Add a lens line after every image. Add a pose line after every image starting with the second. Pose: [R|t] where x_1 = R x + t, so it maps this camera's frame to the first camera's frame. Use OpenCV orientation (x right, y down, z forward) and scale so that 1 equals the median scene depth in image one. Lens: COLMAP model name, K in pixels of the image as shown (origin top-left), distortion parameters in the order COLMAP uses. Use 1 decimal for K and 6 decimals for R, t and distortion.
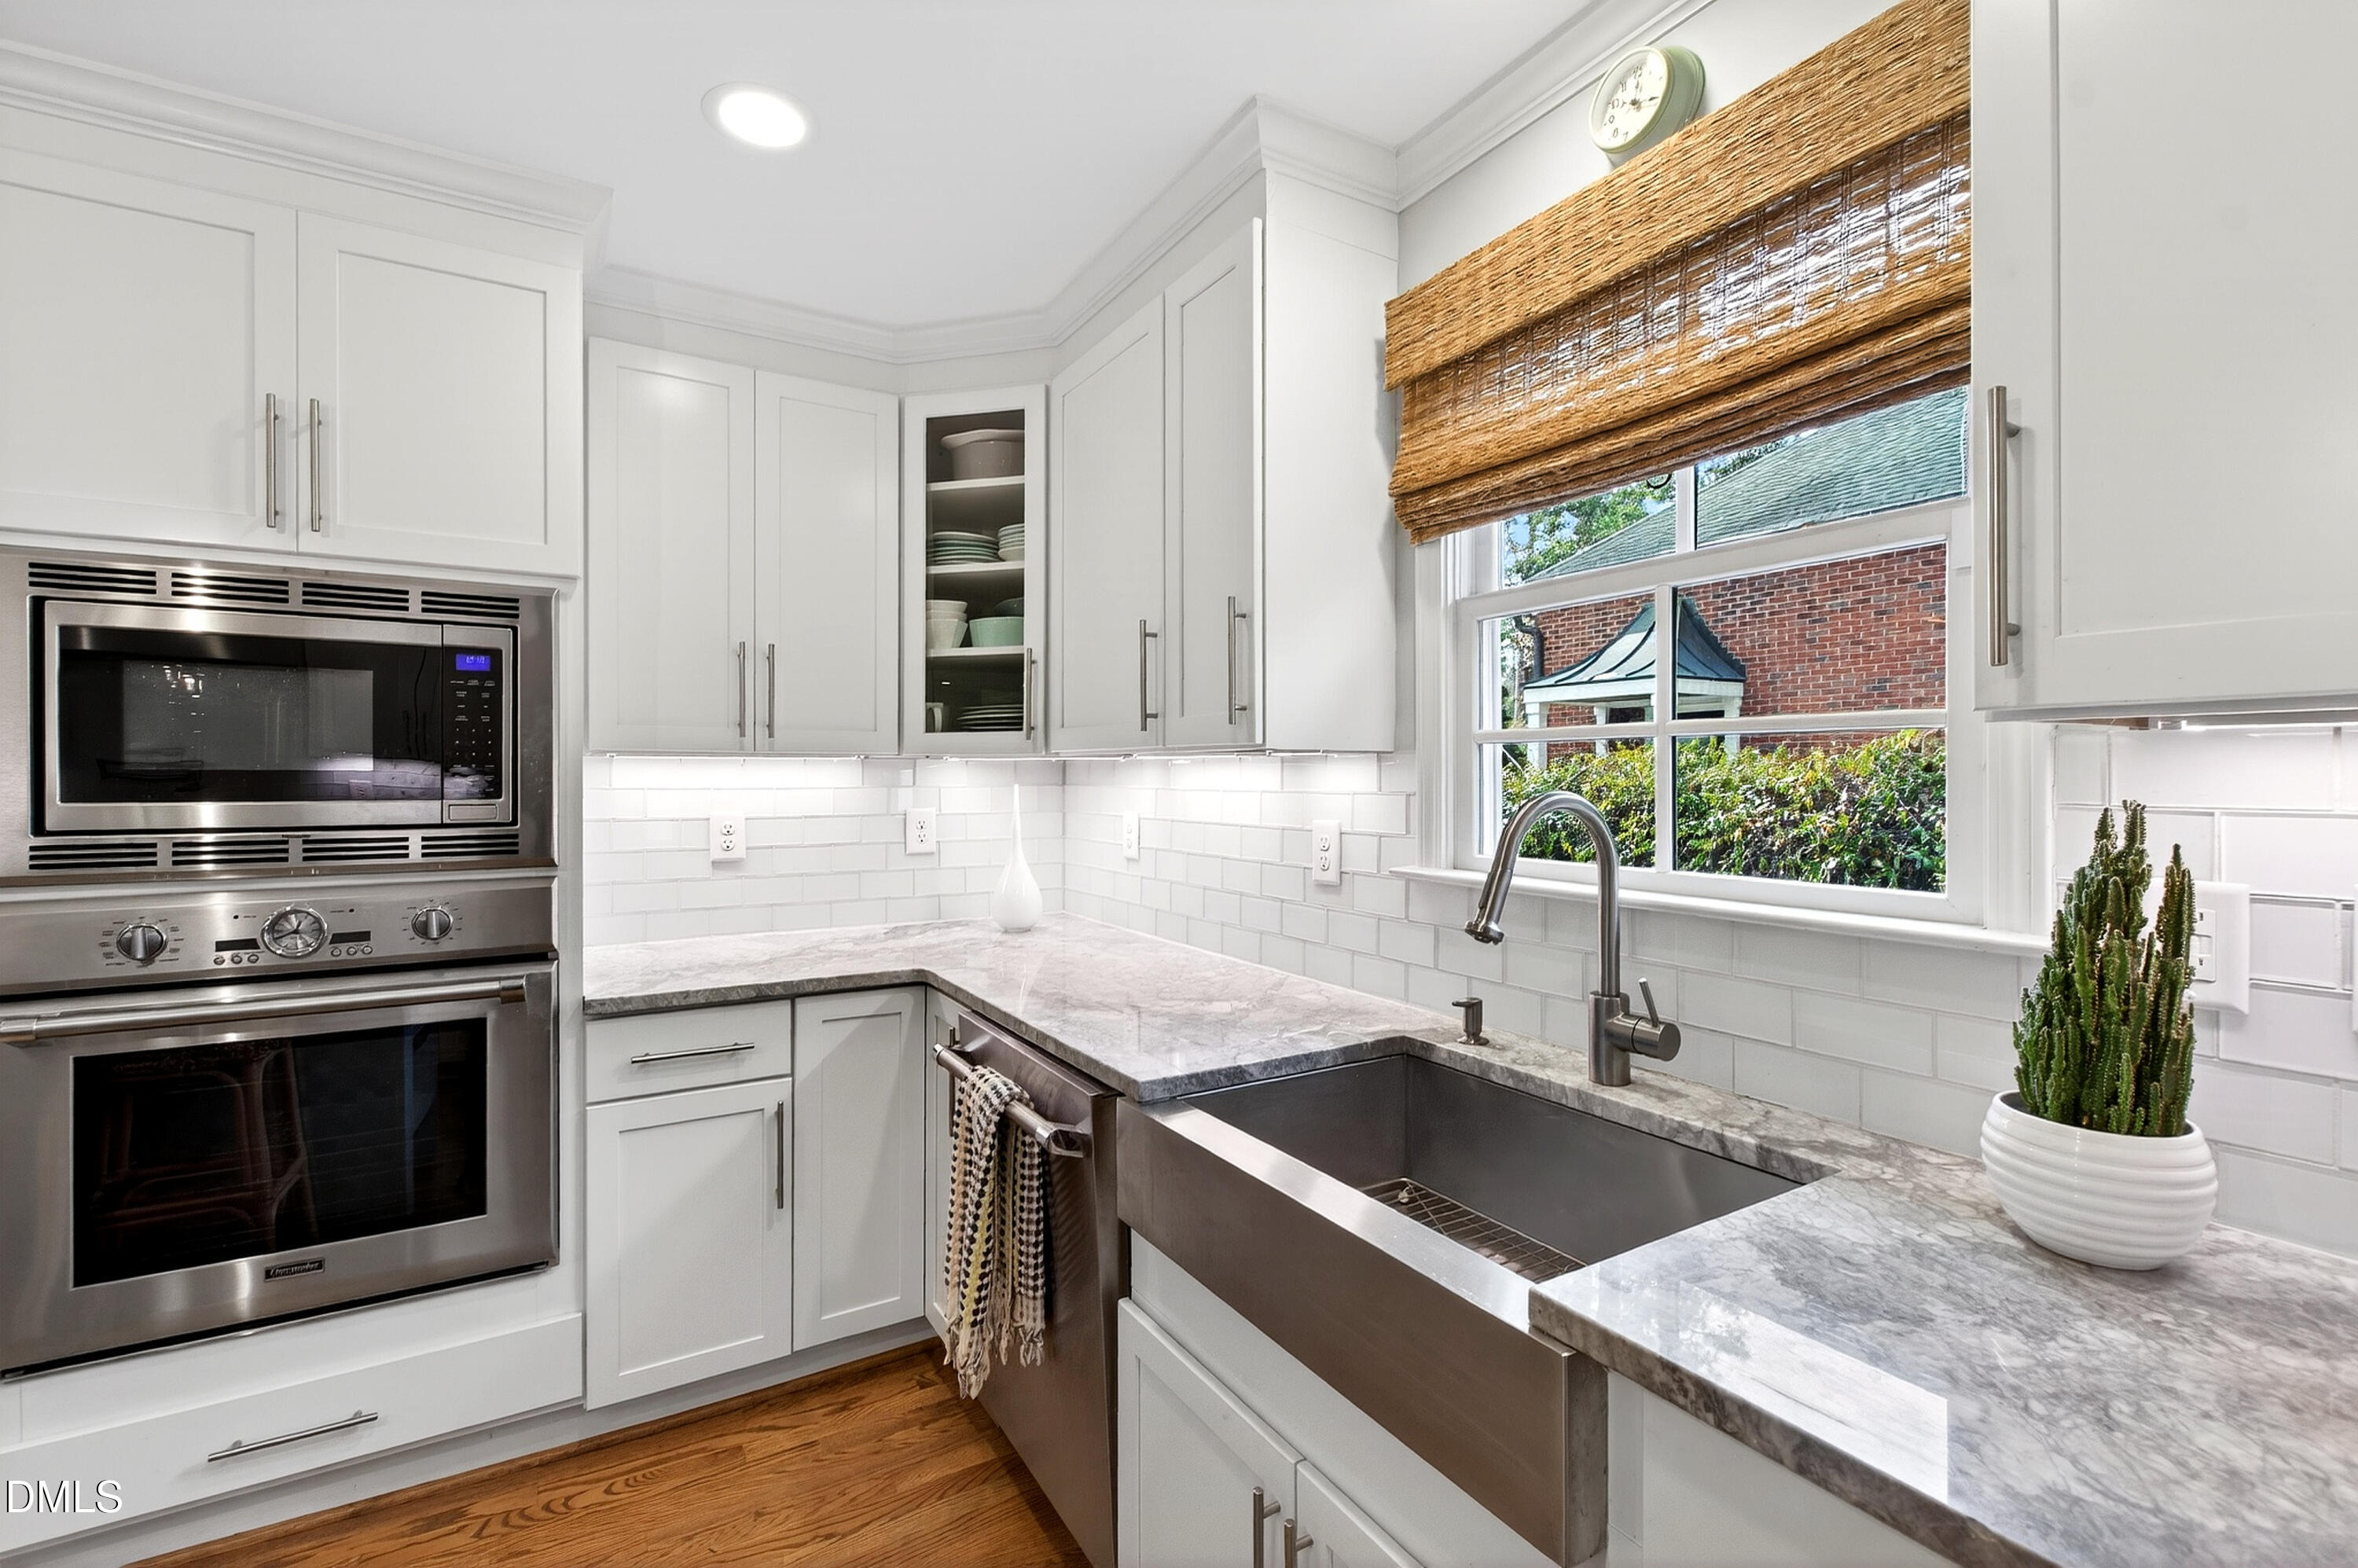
lens RADIAL K [[1018.0, 0, 1167.4], [0, 1018.0, 772.5], [0, 0, 1]] dist [-0.000215, 0.000126]
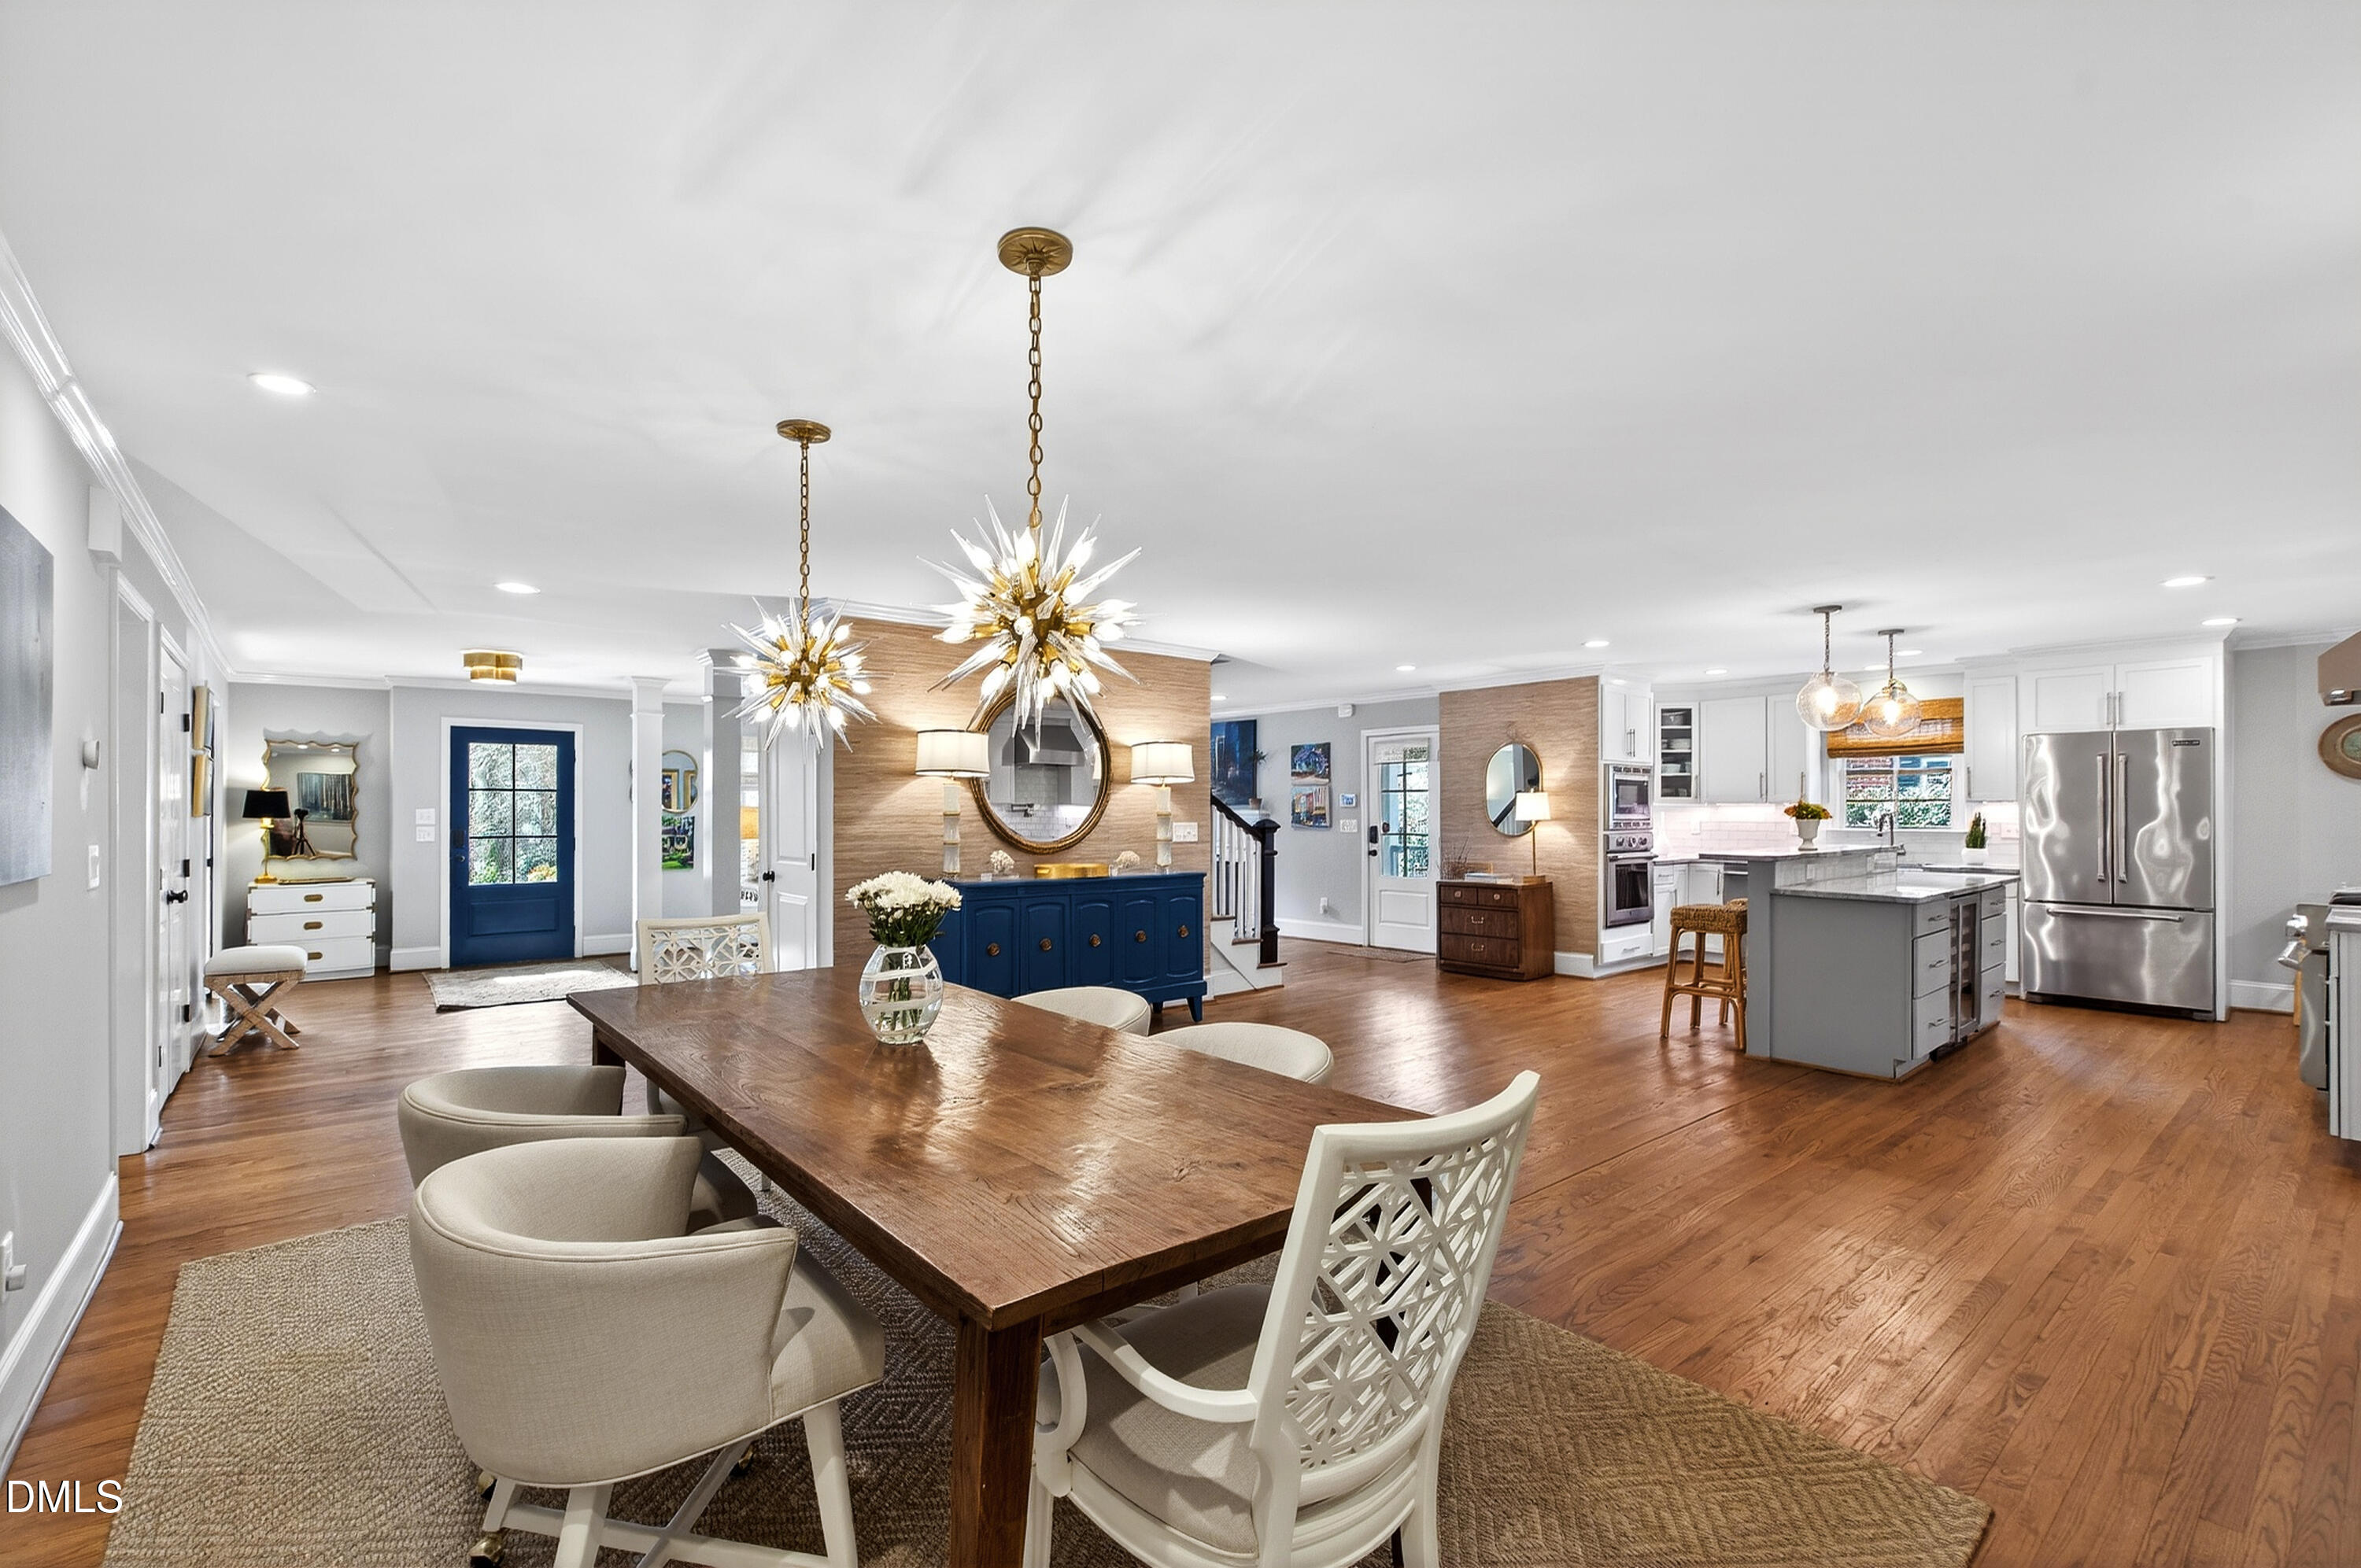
lens RADIAL K [[989.1, 0, 1178.2], [0, 989.1, 808.8], [0, 0, 1]] dist [-0.000587, -0.000044]
pose [[0.982976, 0.005922, 0.183641, -6.486113], [-0.006123, 0.999981, 0.000531, 0.036418], [-0.183634, -0.001646, 0.982993, -5.349055]]
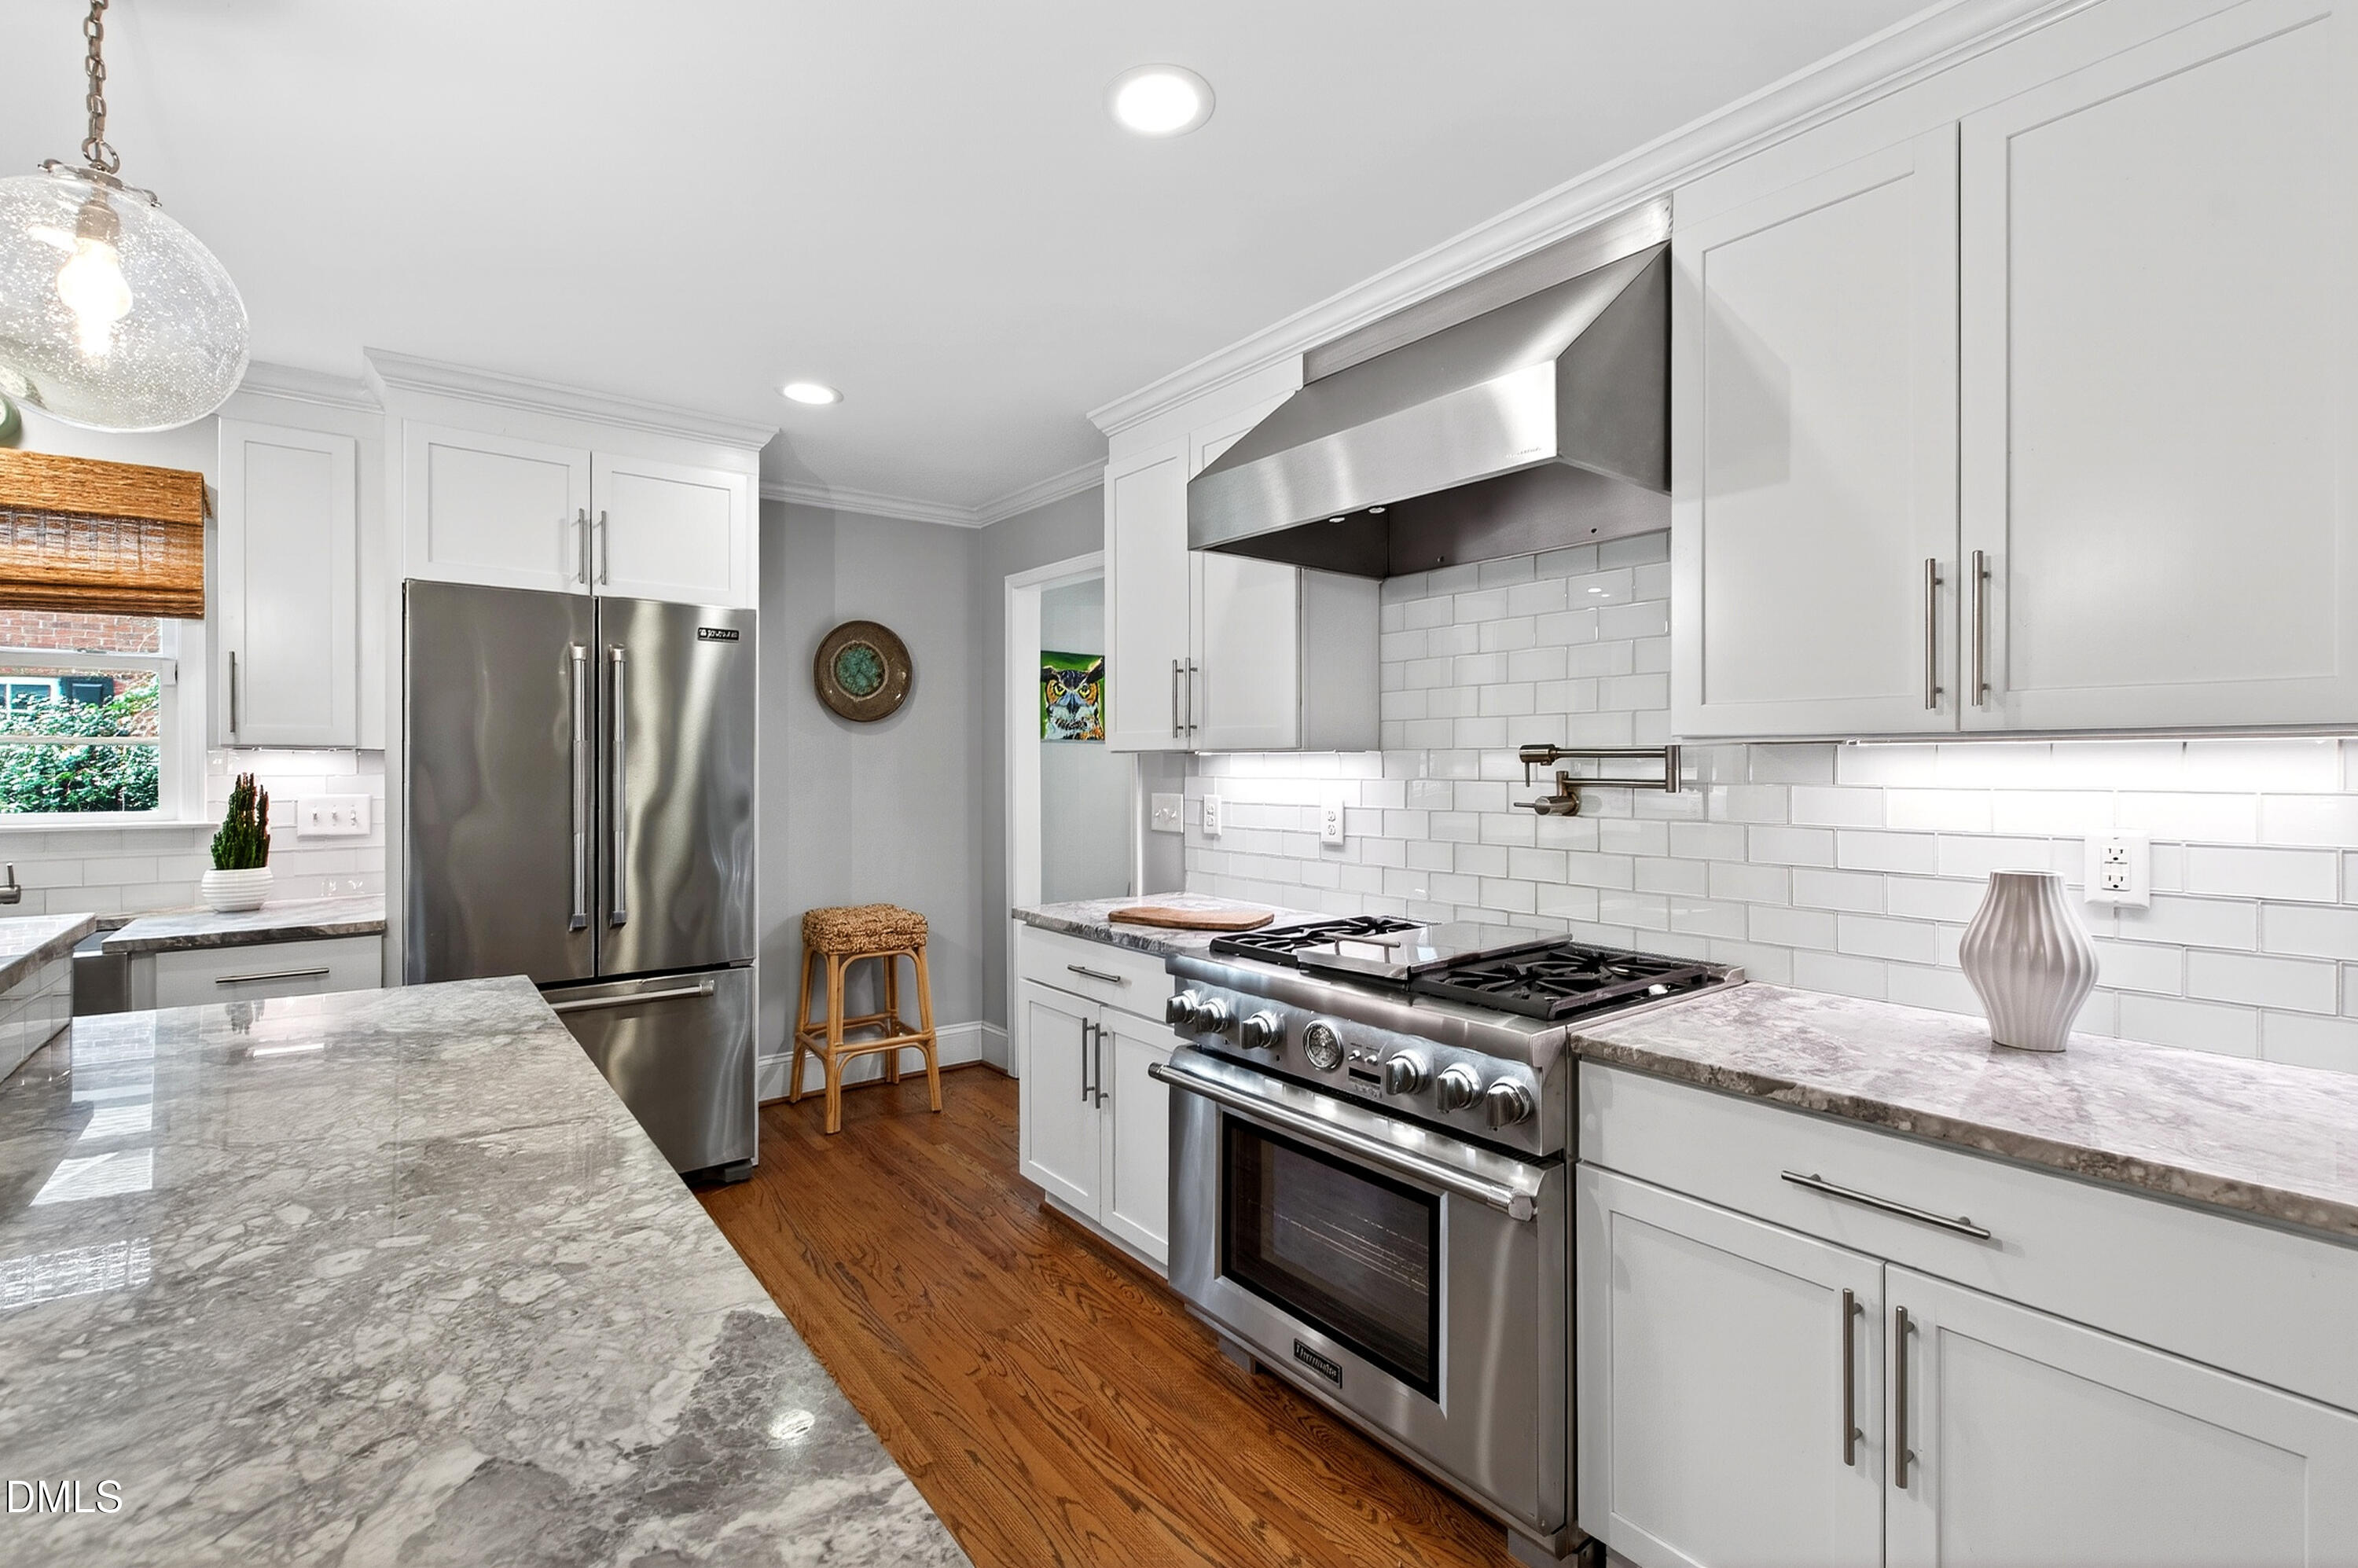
lens RADIAL K [[1018.0, 0, 1167.4], [0, 1018.0, 772.5], [0, 0, 1]] dist [-0.000215, 0.000126]
pose [[-0.132223, -0.000319, 0.991220, -2.479609], [-0.002592, 0.999997, -0.000024, 0.019217], [-0.991217, -0.002572, -0.132224, -1.384111]]
